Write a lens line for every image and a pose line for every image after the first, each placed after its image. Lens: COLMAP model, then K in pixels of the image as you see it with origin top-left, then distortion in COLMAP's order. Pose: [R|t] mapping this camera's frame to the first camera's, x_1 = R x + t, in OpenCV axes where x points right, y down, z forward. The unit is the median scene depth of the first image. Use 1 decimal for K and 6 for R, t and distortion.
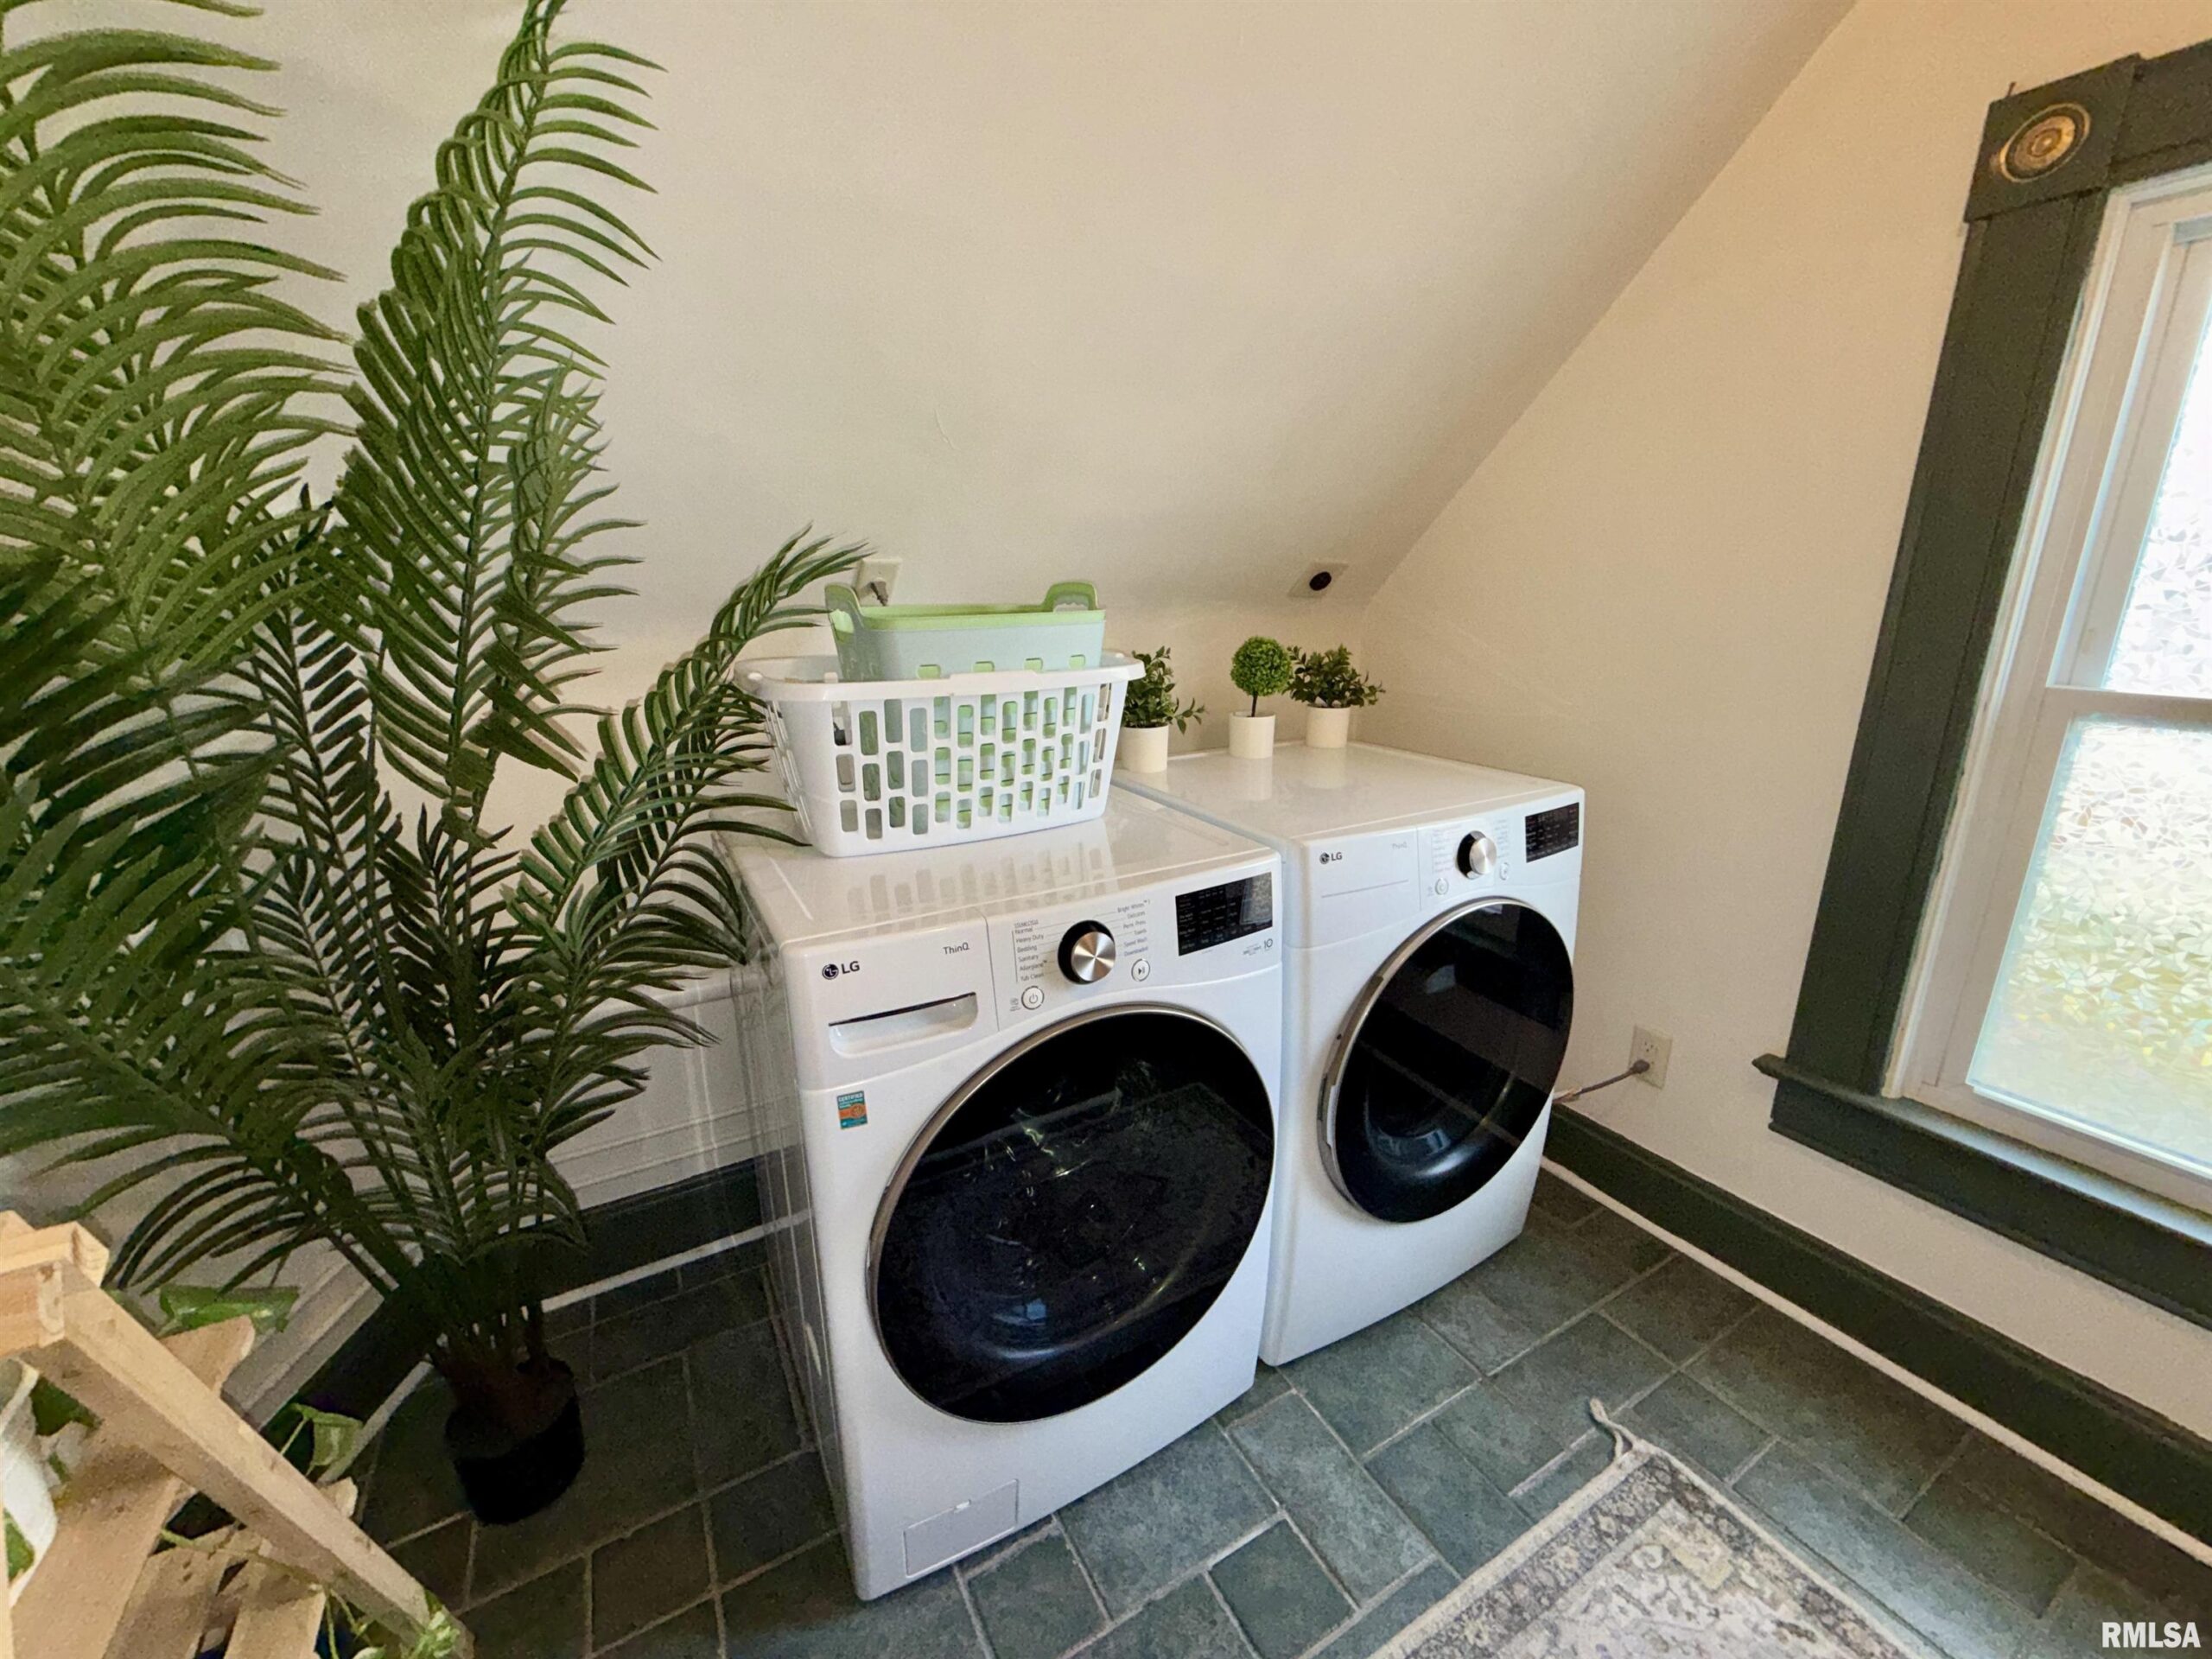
lens RADIAL K [[877.0, 0, 1102.1], [0, 877.0, 832.4], [0, 0, 1]] dist [0.001637, 0.000091]
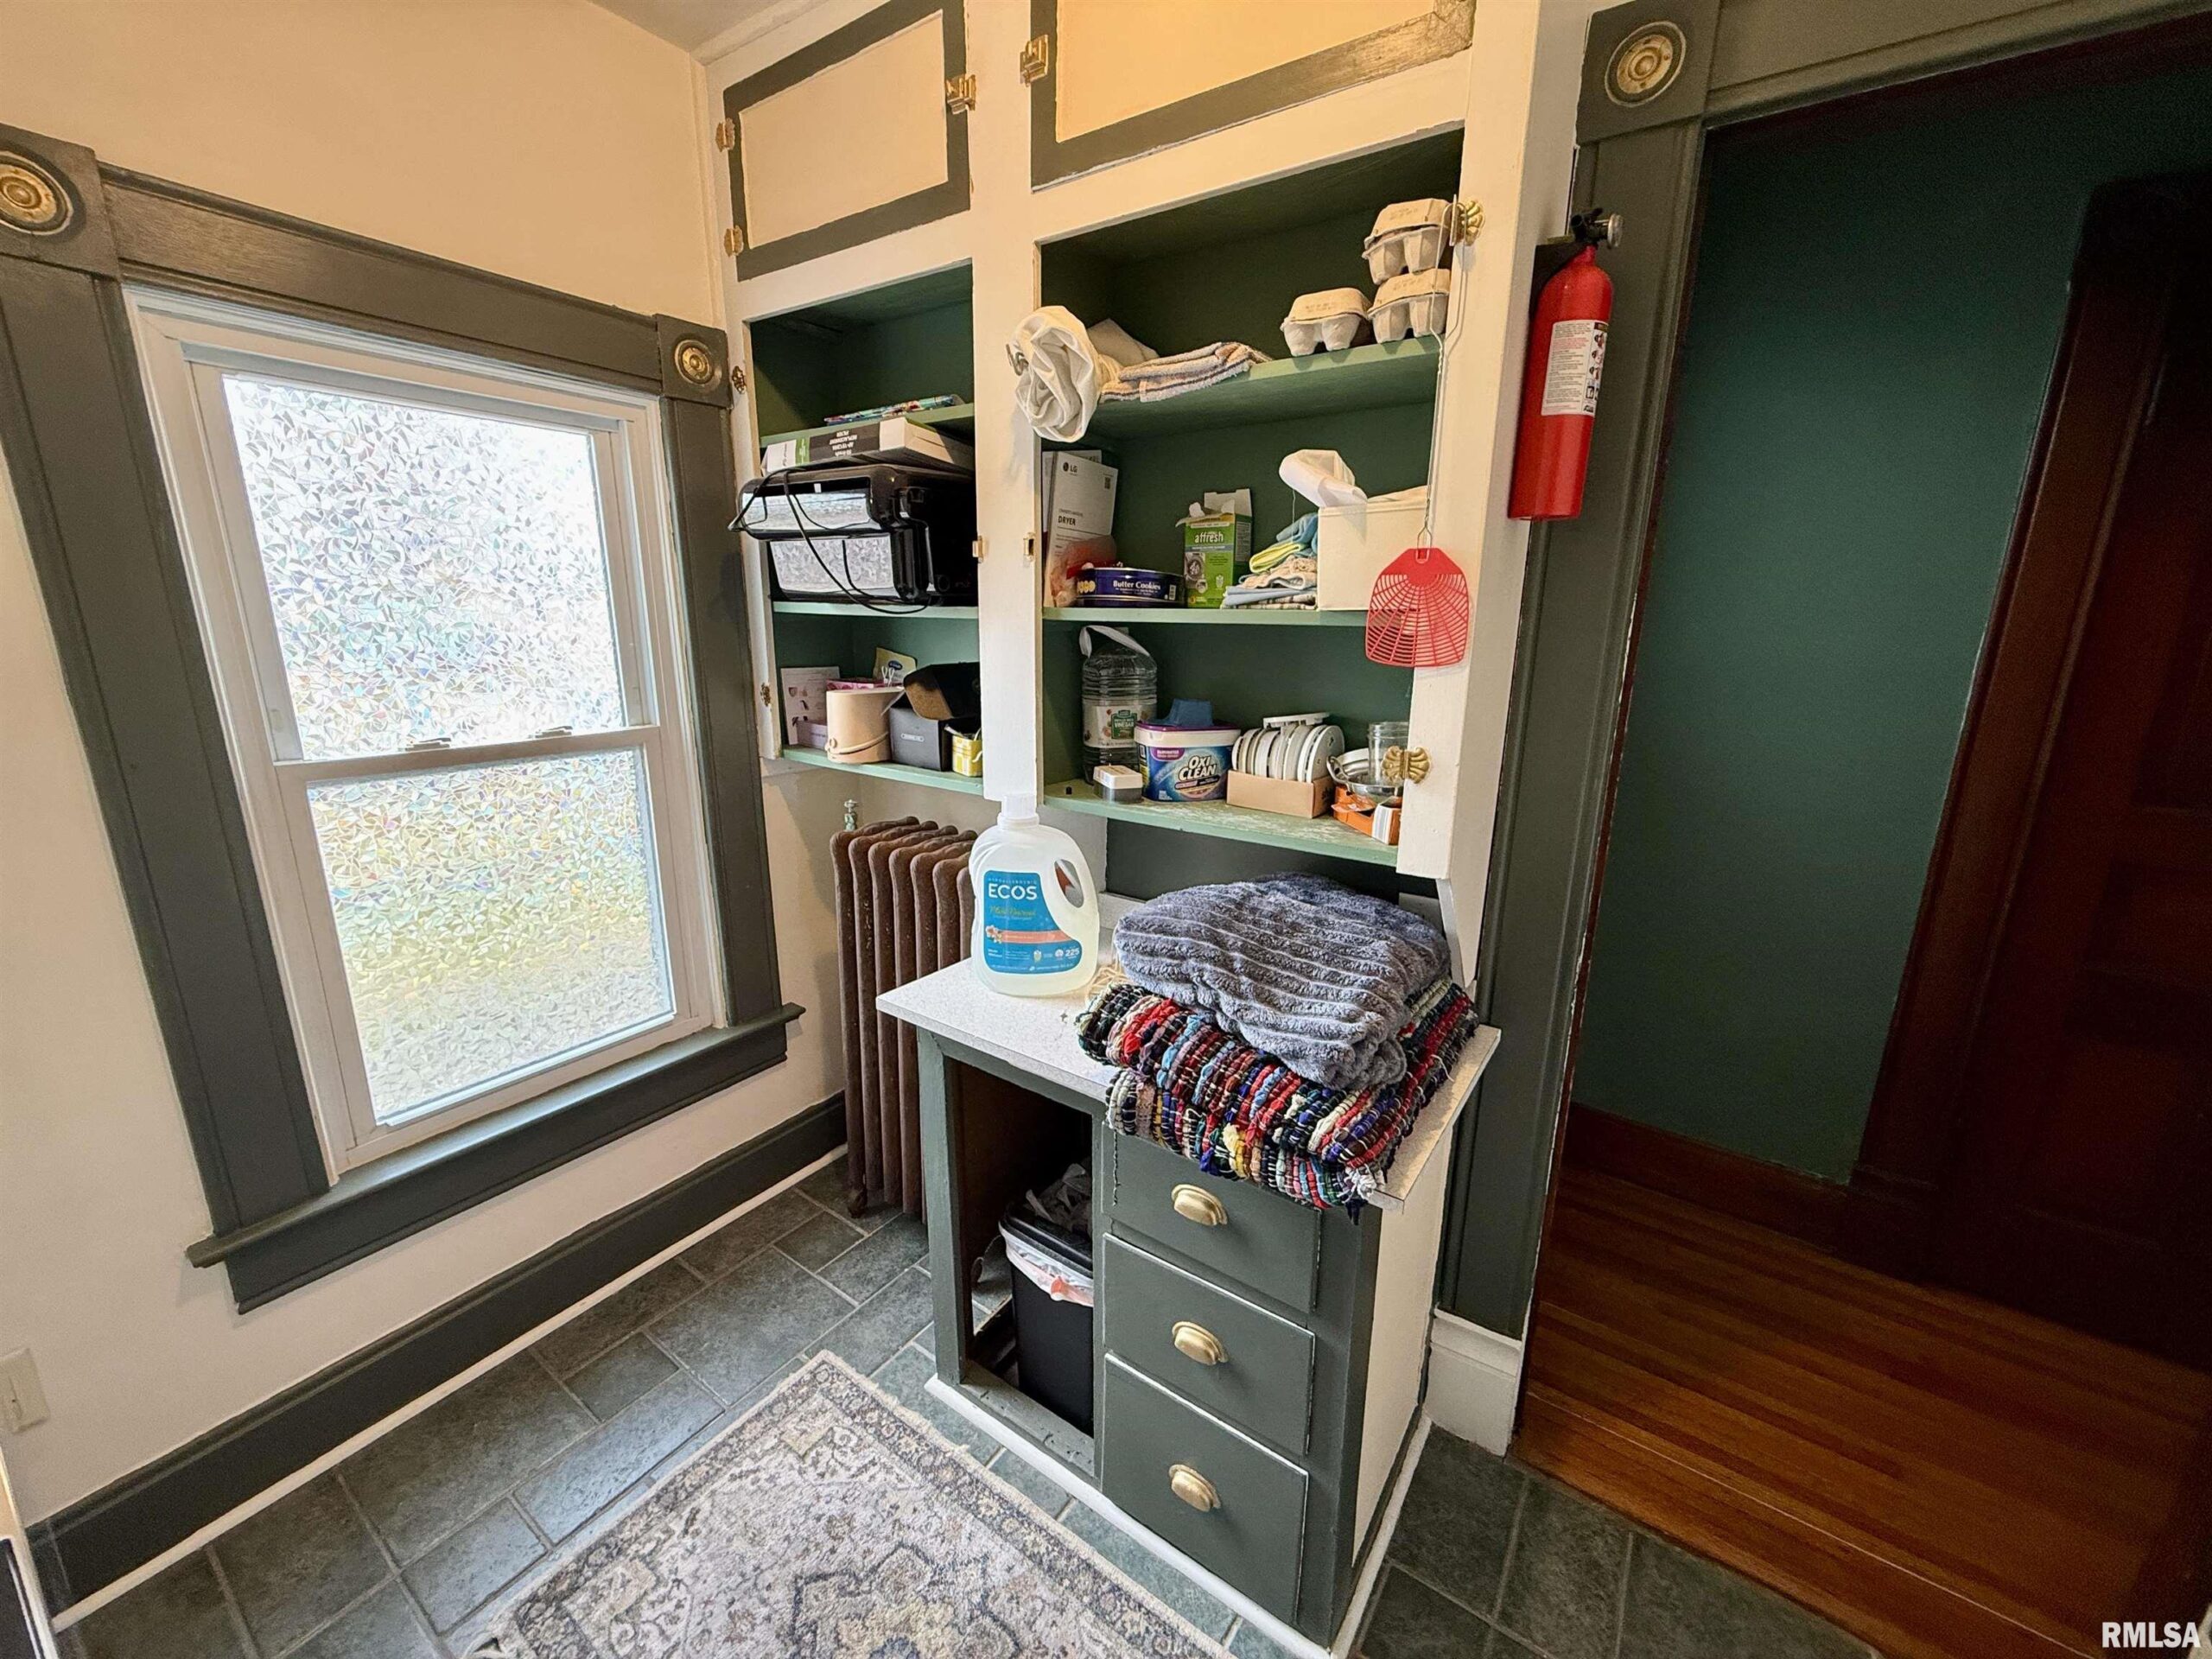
lens RADIAL K [[877.0, 0, 1098.2], [0, 877.0, 829.8], [0, 0, 1]] dist [0.001637, 0.000091]
pose [[-0.438458, -0.202938, 0.875540, -0.272460], [0.230742, 0.916103, 0.327892, -0.197480], [-0.868627, 0.345791, -0.354847, 0.500998]]
